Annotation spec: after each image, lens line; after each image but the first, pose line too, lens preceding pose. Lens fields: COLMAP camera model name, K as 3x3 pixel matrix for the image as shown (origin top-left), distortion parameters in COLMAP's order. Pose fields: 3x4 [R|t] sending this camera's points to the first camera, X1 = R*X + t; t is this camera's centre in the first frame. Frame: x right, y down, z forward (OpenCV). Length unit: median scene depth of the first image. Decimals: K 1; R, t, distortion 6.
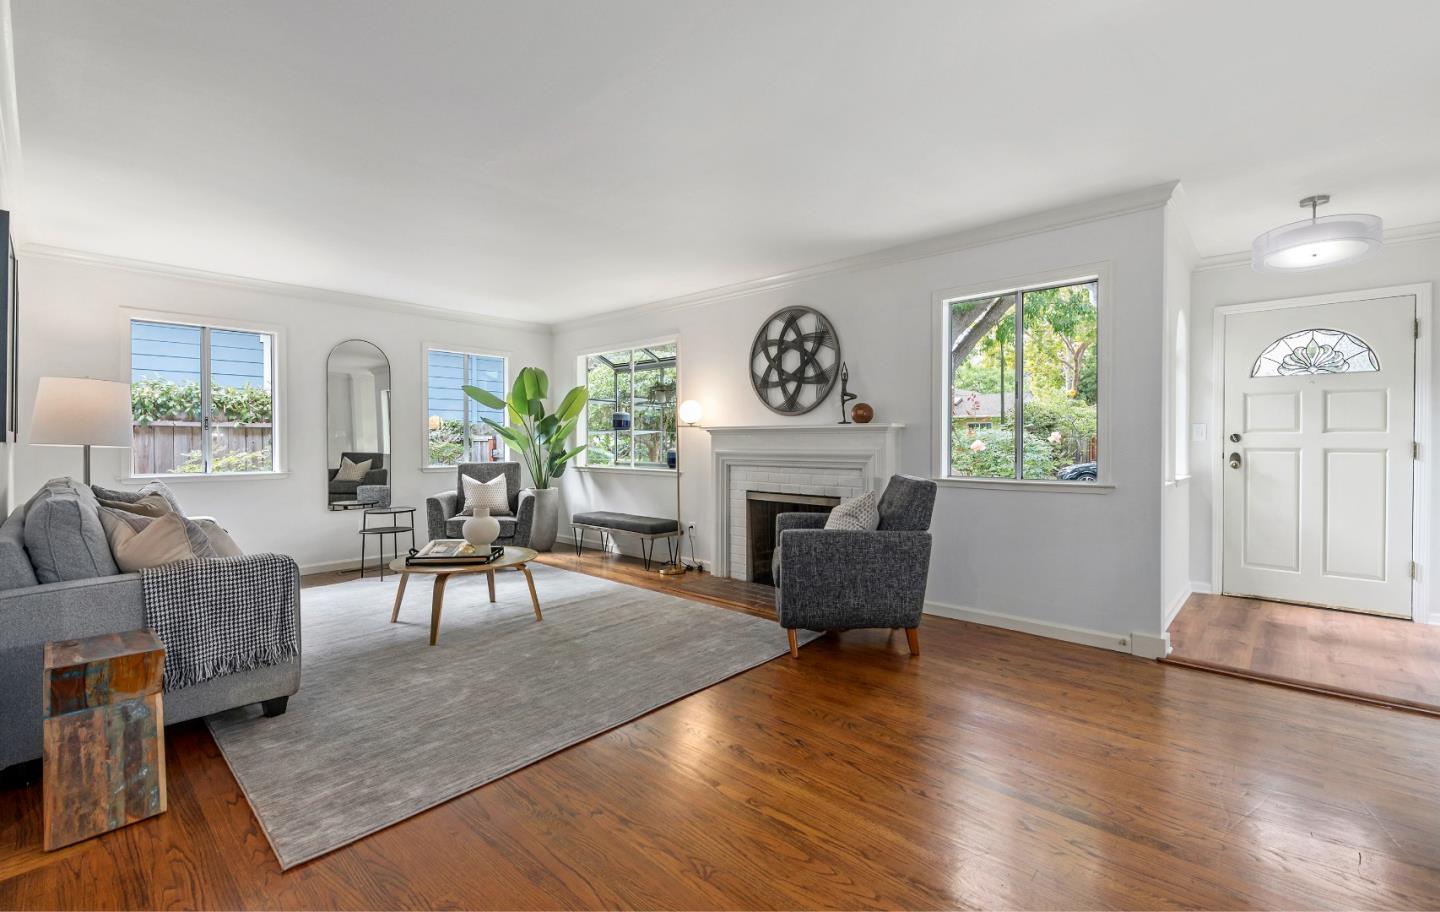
lens RADIAL K [[596.3, 0, 714.7], [0, 596.3, 439.8], [0, 0, 1]] dist [-0.000965, -0.000380]
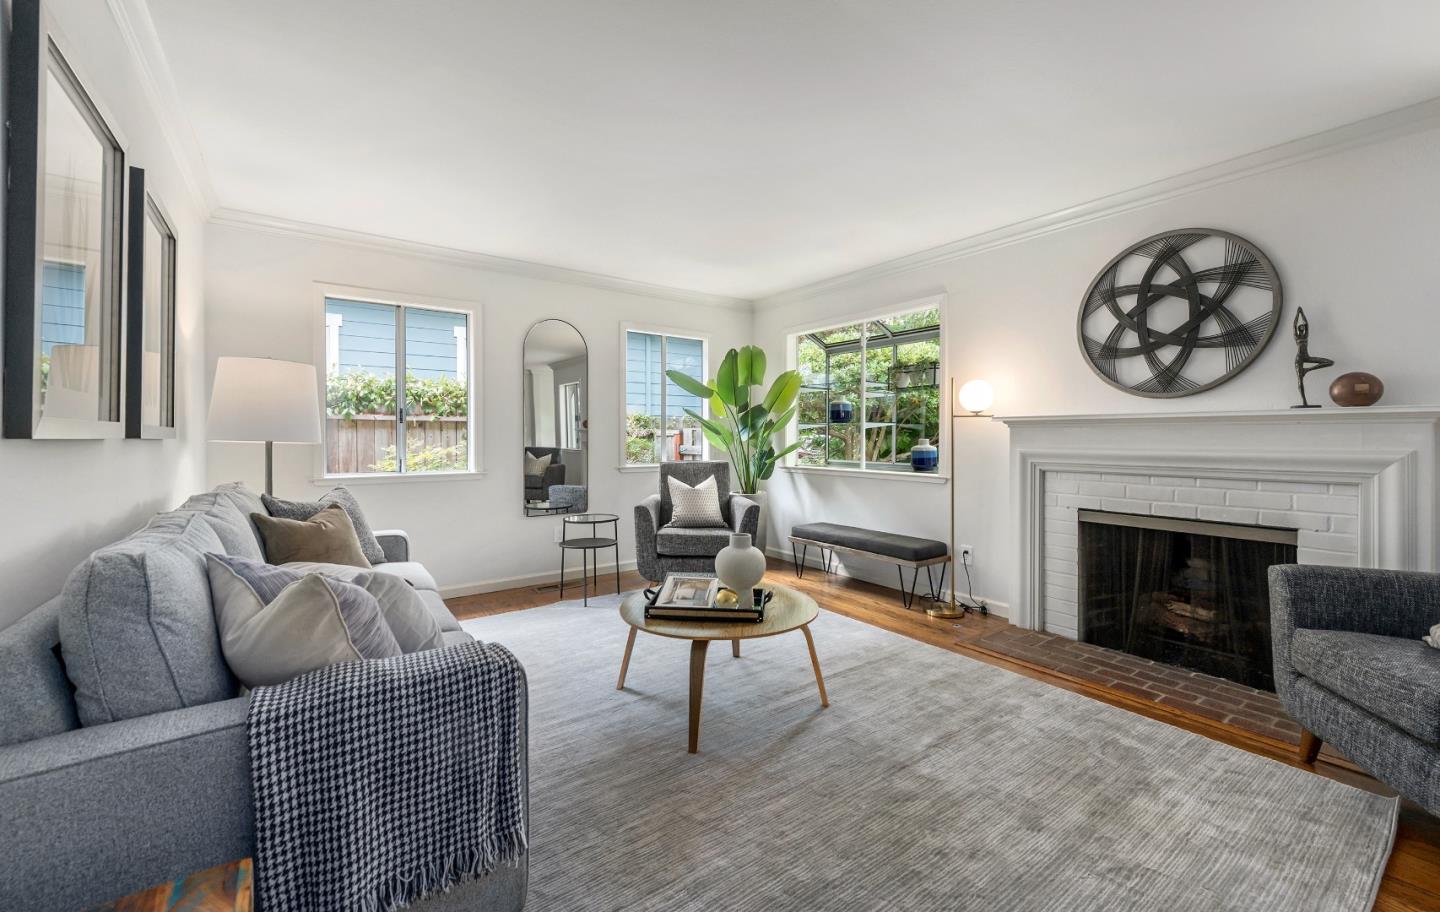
lens RADIAL K [[572.8, 0, 720.0], [0, 572.8, 434.0], [0, 0, 1]] dist [0.000422, -0.000213]
pose [[0.977171, 0.000409, -0.212454, -0.193291], [-0.000726, 0.999999, -0.001415, 0.000351], [0.212453, 0.001537, 0.977170, 0.247149]]
